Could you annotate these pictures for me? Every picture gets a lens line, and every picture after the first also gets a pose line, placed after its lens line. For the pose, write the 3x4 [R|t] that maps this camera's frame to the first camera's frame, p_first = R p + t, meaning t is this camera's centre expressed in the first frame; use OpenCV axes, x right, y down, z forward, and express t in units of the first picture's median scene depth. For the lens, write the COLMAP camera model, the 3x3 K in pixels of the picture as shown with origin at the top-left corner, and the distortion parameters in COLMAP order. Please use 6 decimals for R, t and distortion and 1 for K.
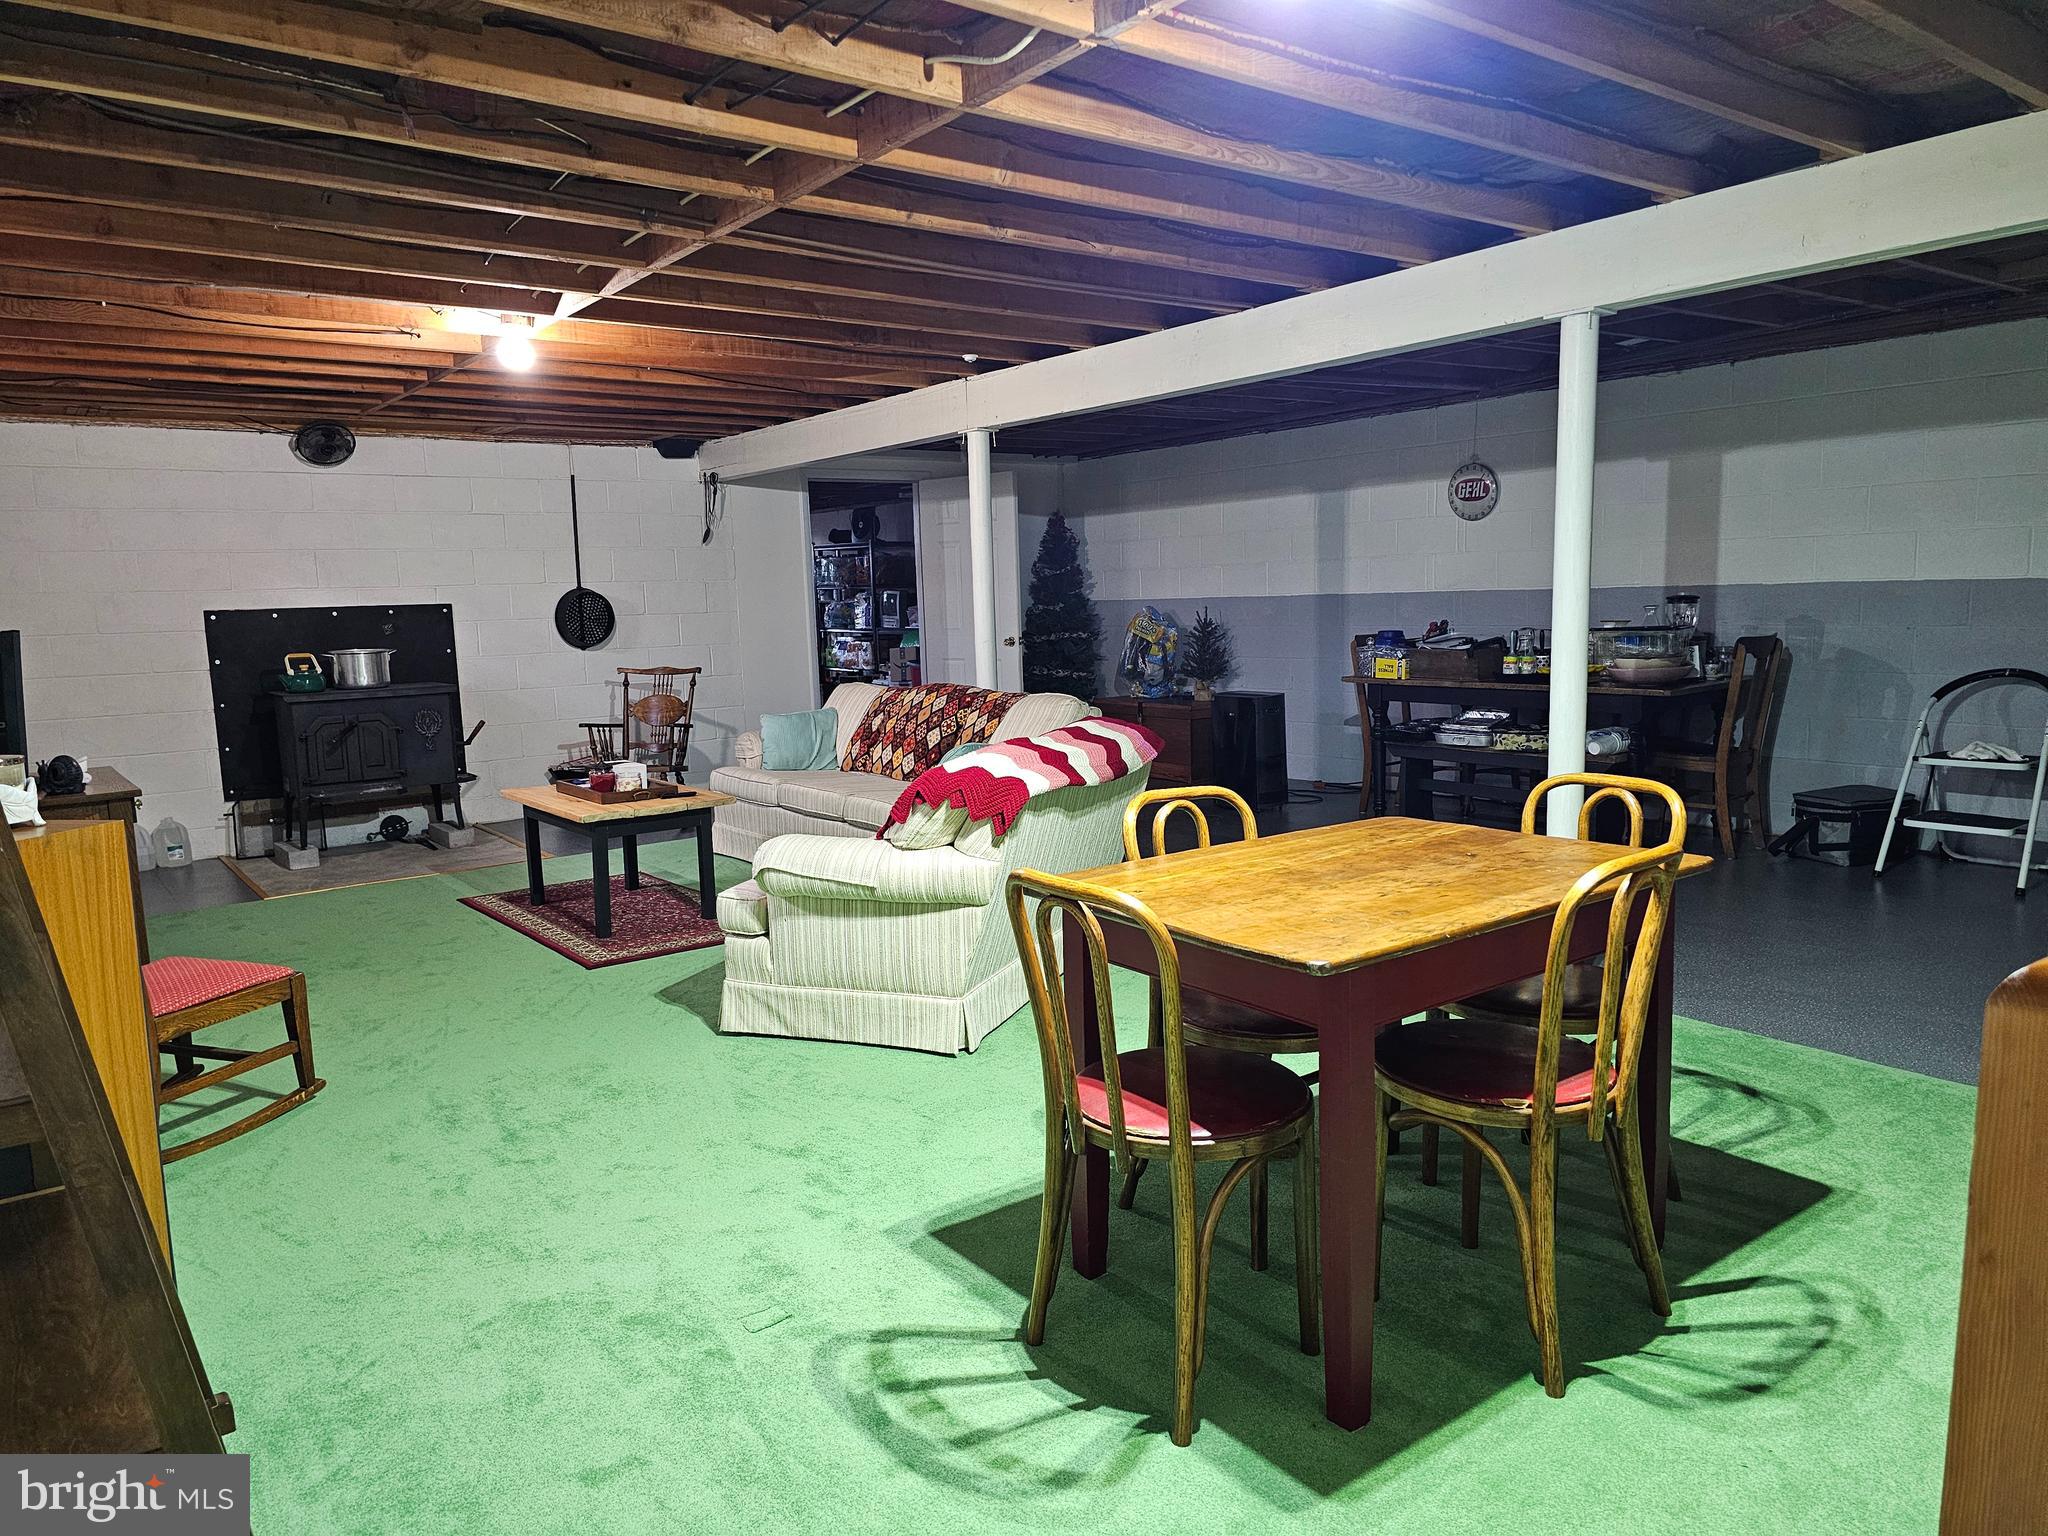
lens RADIAL K [[1374.2, 0, 1005.9], [0, 1374.2, 763.6], [0, 0, 1]] dist [0.055272, -0.048431]
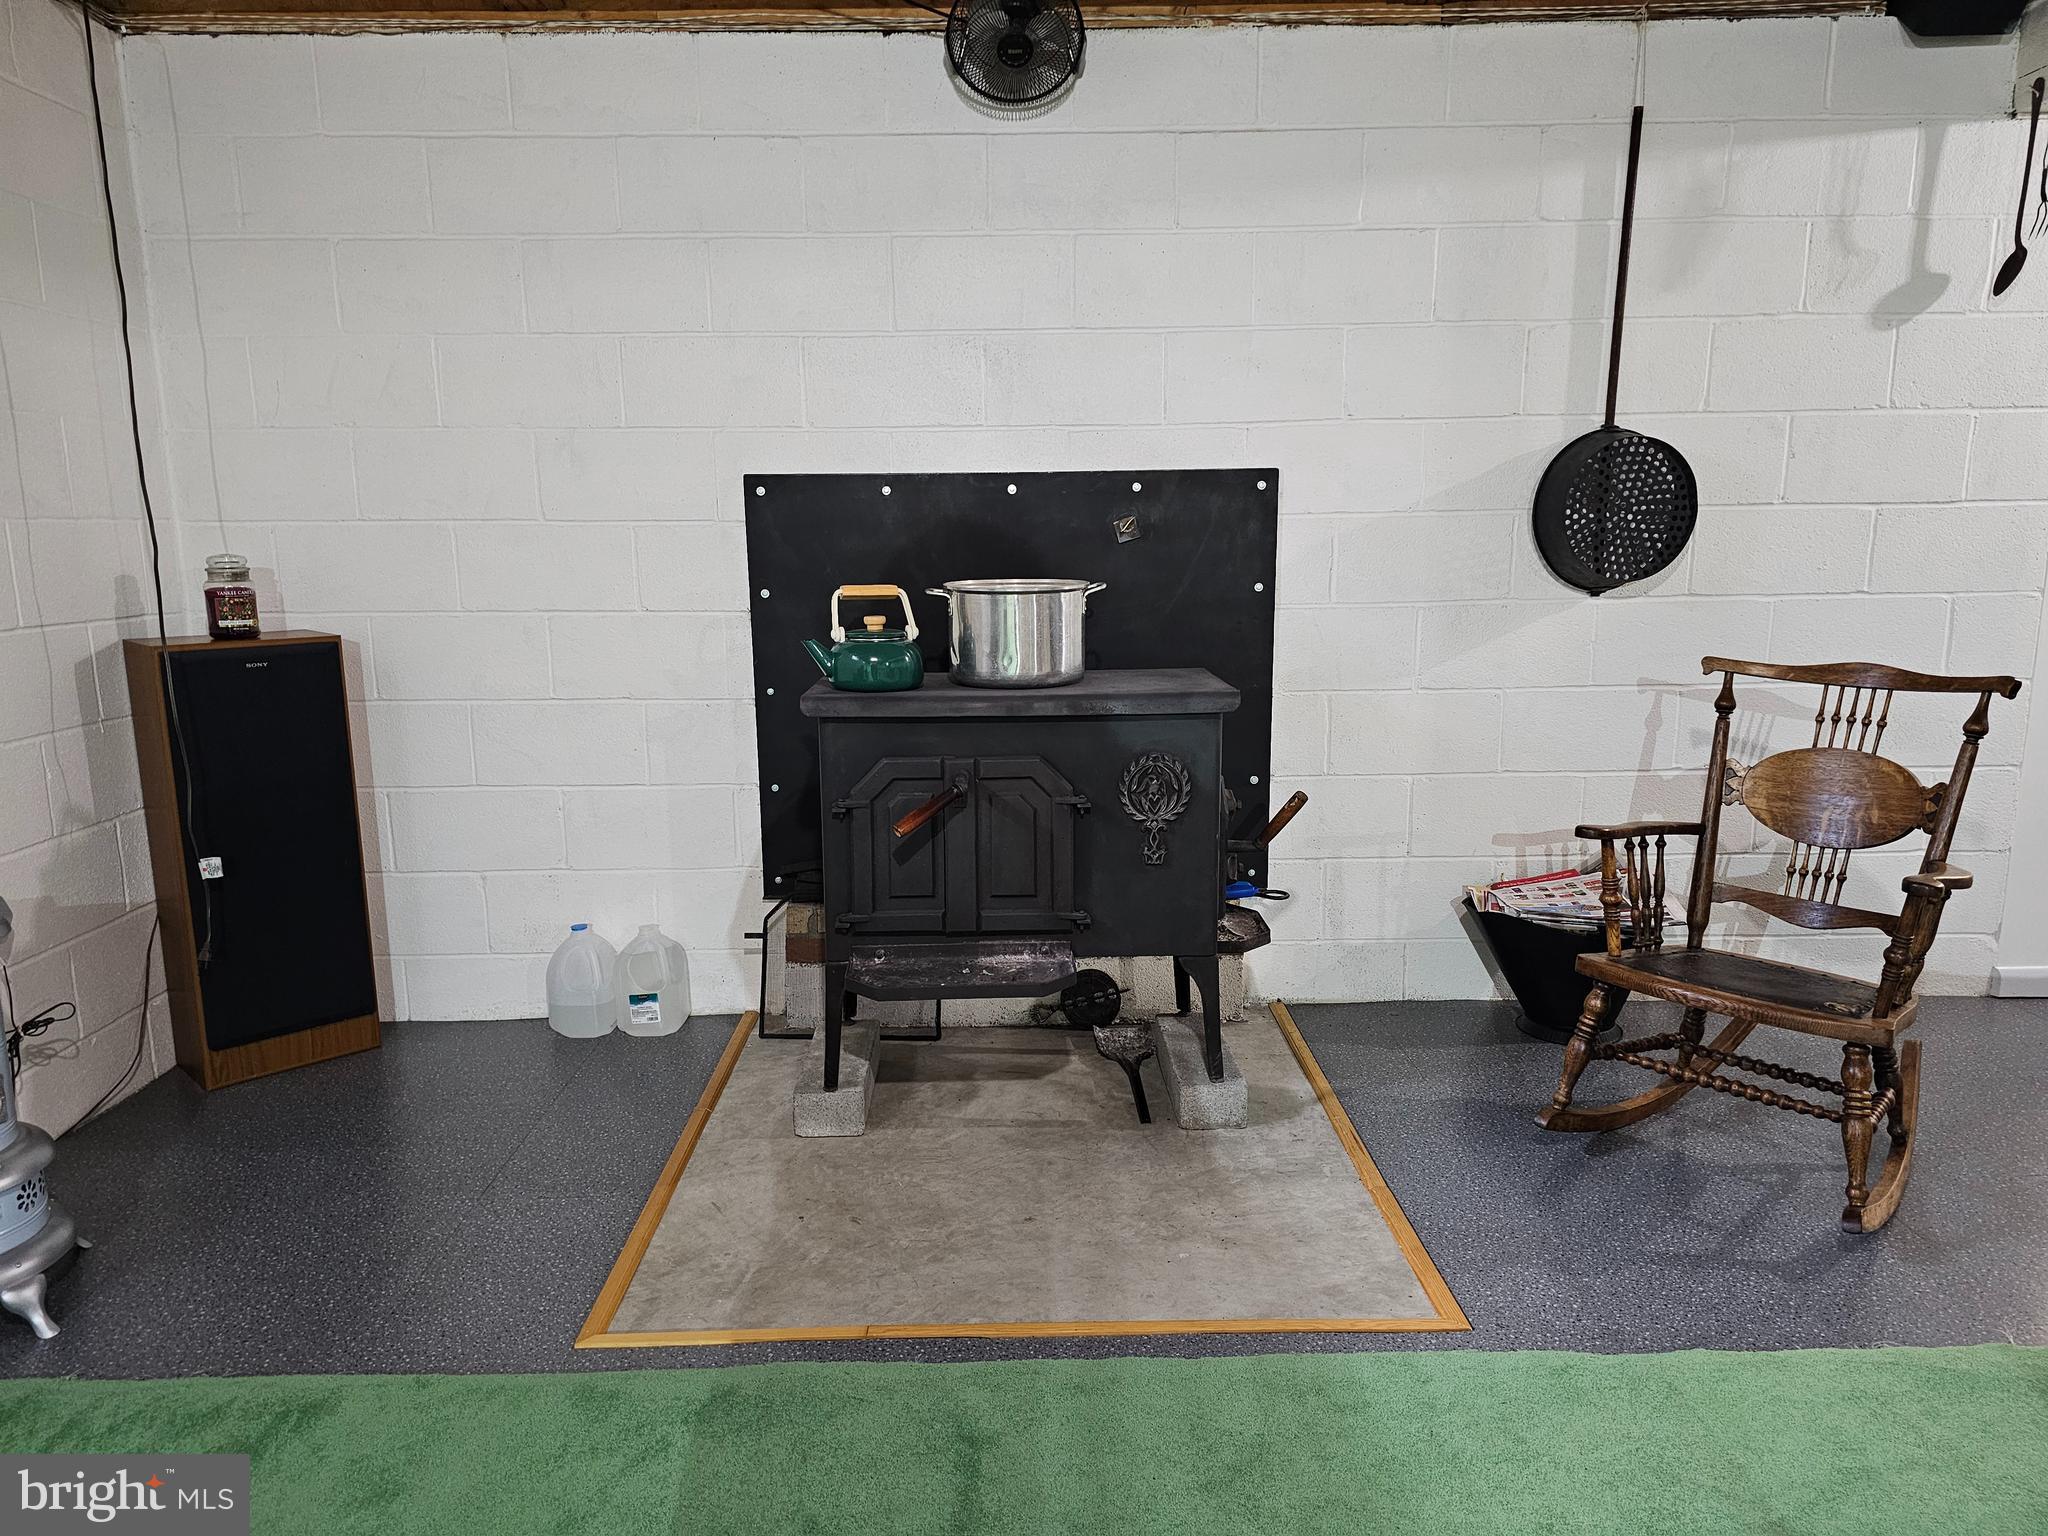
lens RADIAL K [[1364.8, 0, 1022.7], [0, 1364.8, 778.2], [0, 0, 1]] dist [0.070557, -0.051179]
pose [[0.811682, 0.131236, -0.569165, -0.238208], [-0.087379, 0.990749, 0.103833, -0.065724], [0.577526, -0.034547, 0.815641, 0.675316]]
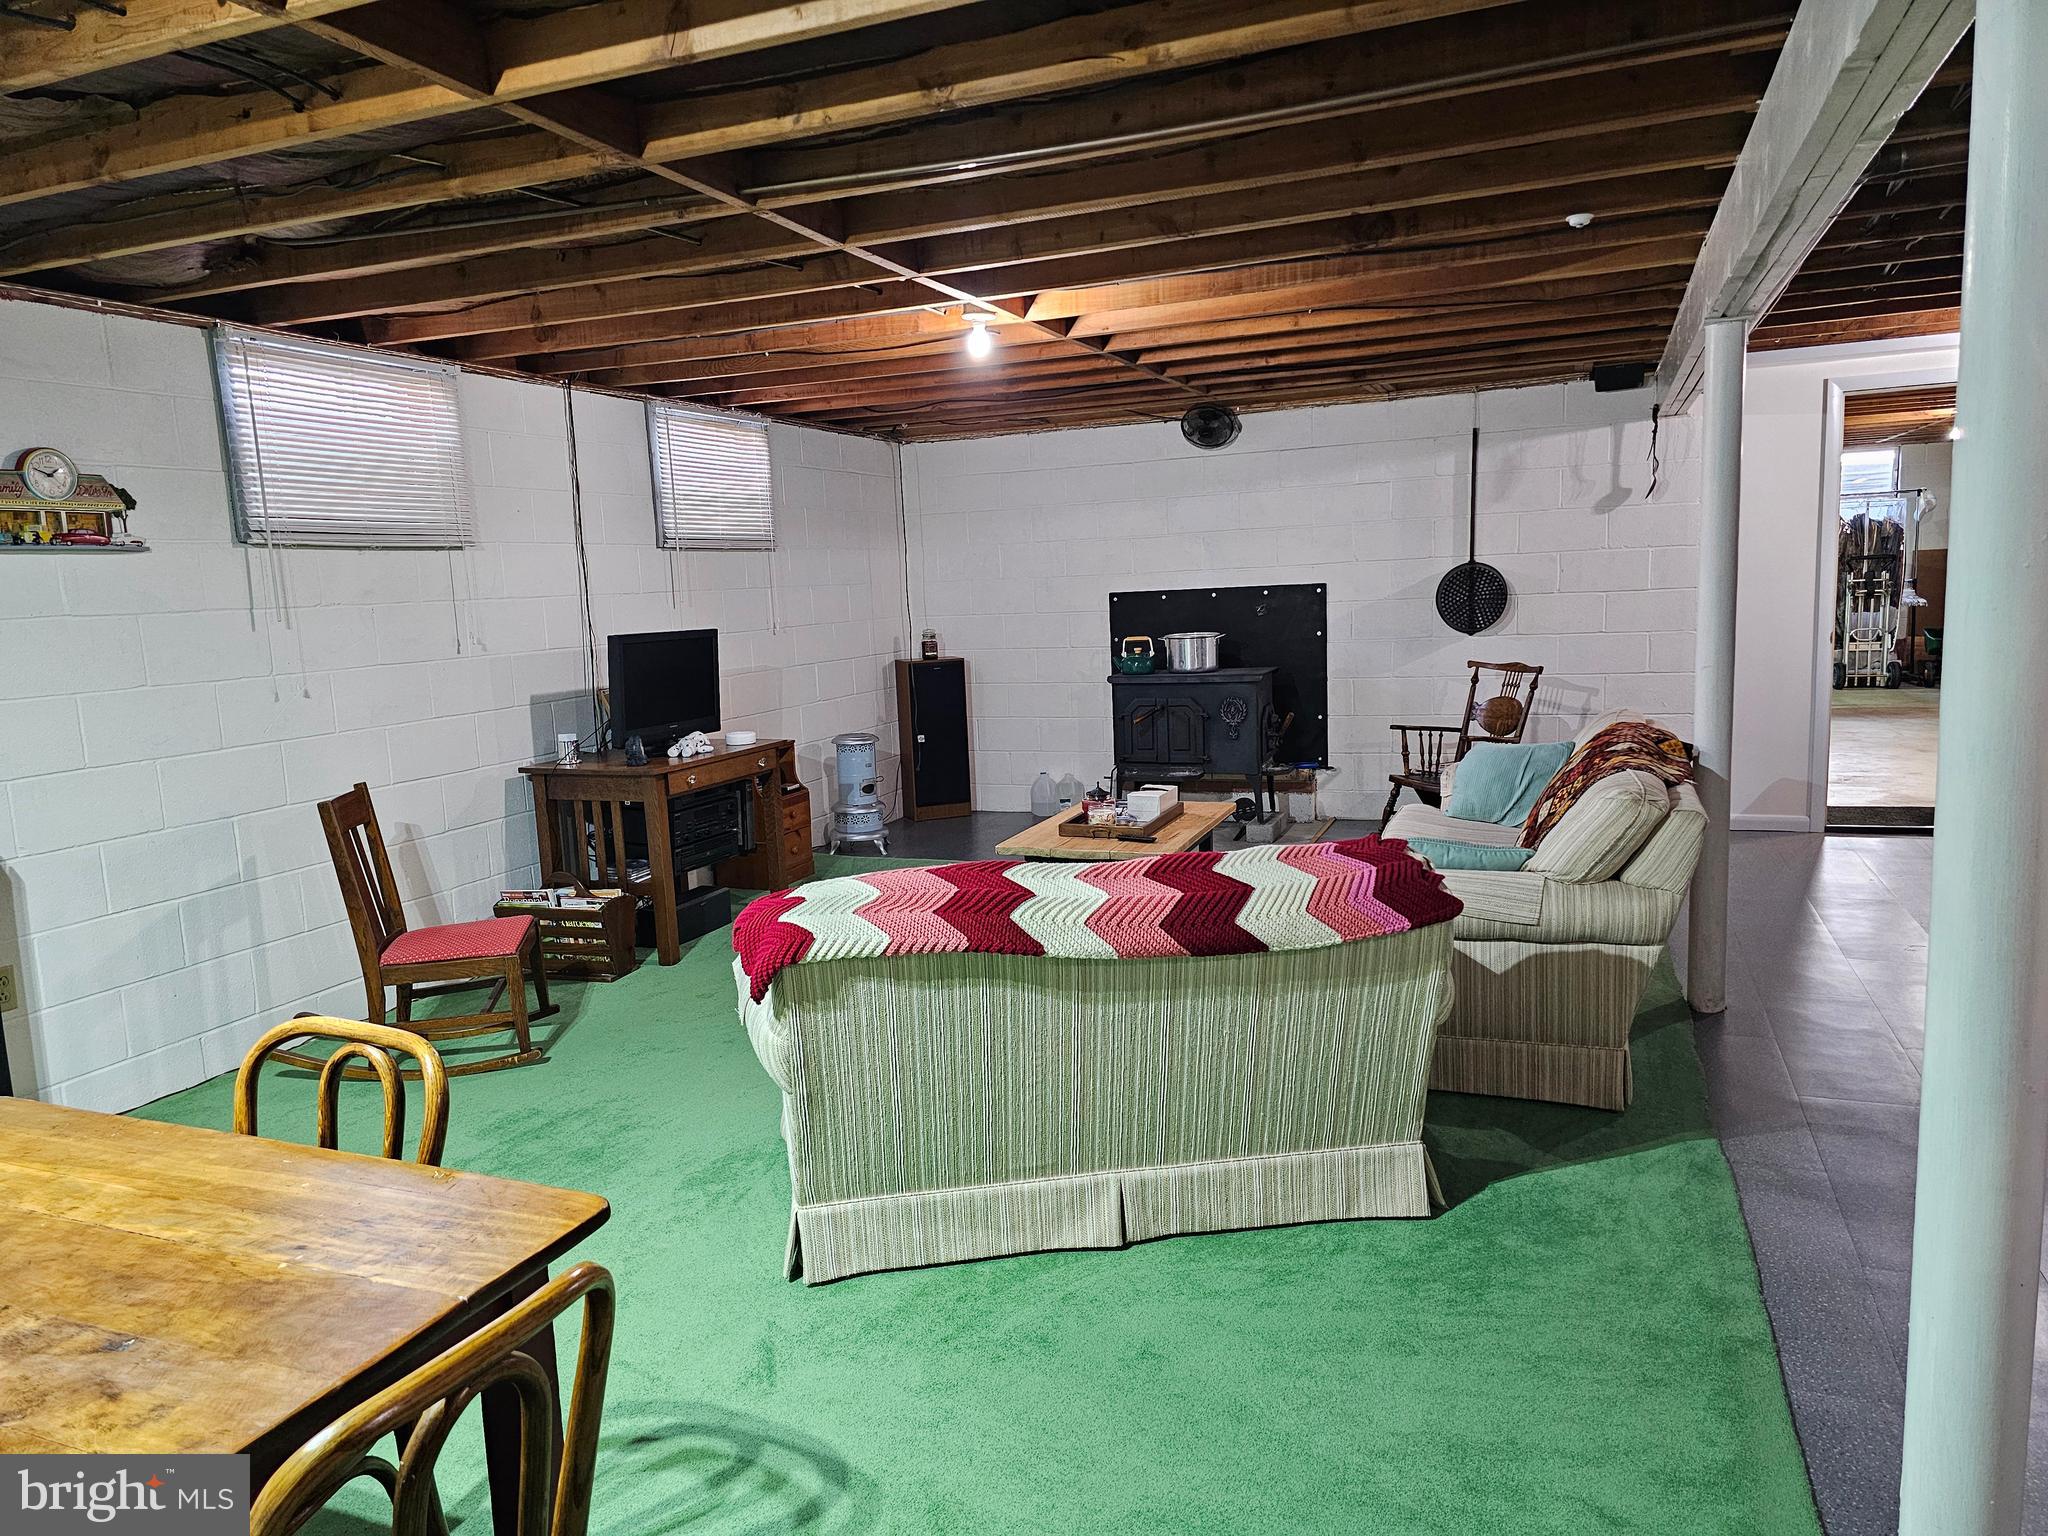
lens RADIAL K [[1364.8, 0, 1022.7], [0, 1364.8, 778.2], [0, 0, 1]] dist [0.070557, -0.051179]
pose [[0.518877, 0.132126, -0.844576, 0.317072], [-0.078596, 0.991172, 0.106772, -0.072402], [0.851228, 0.010979, 0.524681, 0.363312]]
